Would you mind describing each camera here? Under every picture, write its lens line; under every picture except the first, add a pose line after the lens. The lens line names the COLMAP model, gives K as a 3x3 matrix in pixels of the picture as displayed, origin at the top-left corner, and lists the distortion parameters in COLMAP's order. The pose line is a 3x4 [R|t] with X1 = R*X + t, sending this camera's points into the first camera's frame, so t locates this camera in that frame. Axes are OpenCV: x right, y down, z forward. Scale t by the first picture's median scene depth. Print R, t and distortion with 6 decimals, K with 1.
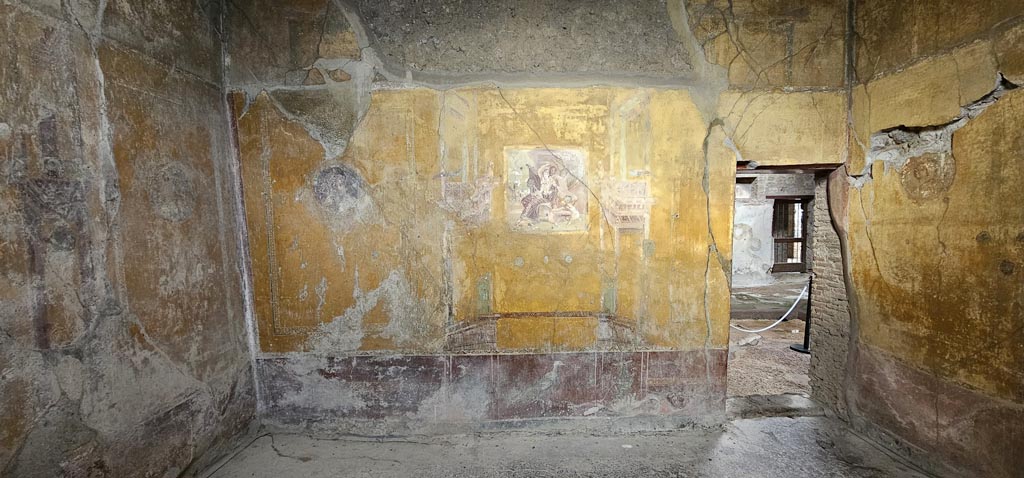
lens RADIAL K [[429.4, 0, 511.1], [0, 429.4, 242.4], [0, 0, 1]] dist [0.001824, -0.000432]
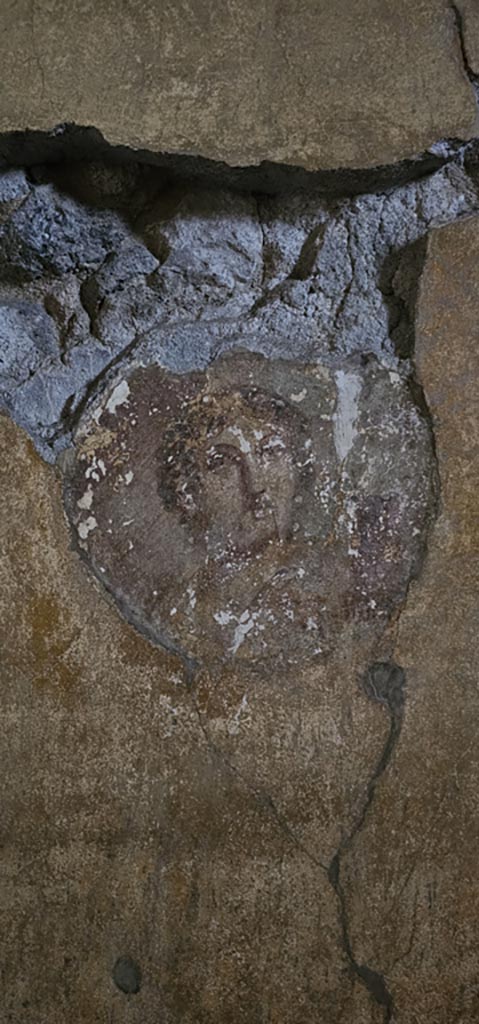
lens RADIAL K [[649.1, 0, 238.9], [0, 649.1, 511.0], [0, 0, 1]] dist [0.019621, 0.000439]
pose [[0.126883, 0.044966, 0.990898, 0.755047], [0.059626, 0.996820, -0.052870, -0.143826], [-0.990124, 0.065792, 0.123798, 0.985876]]
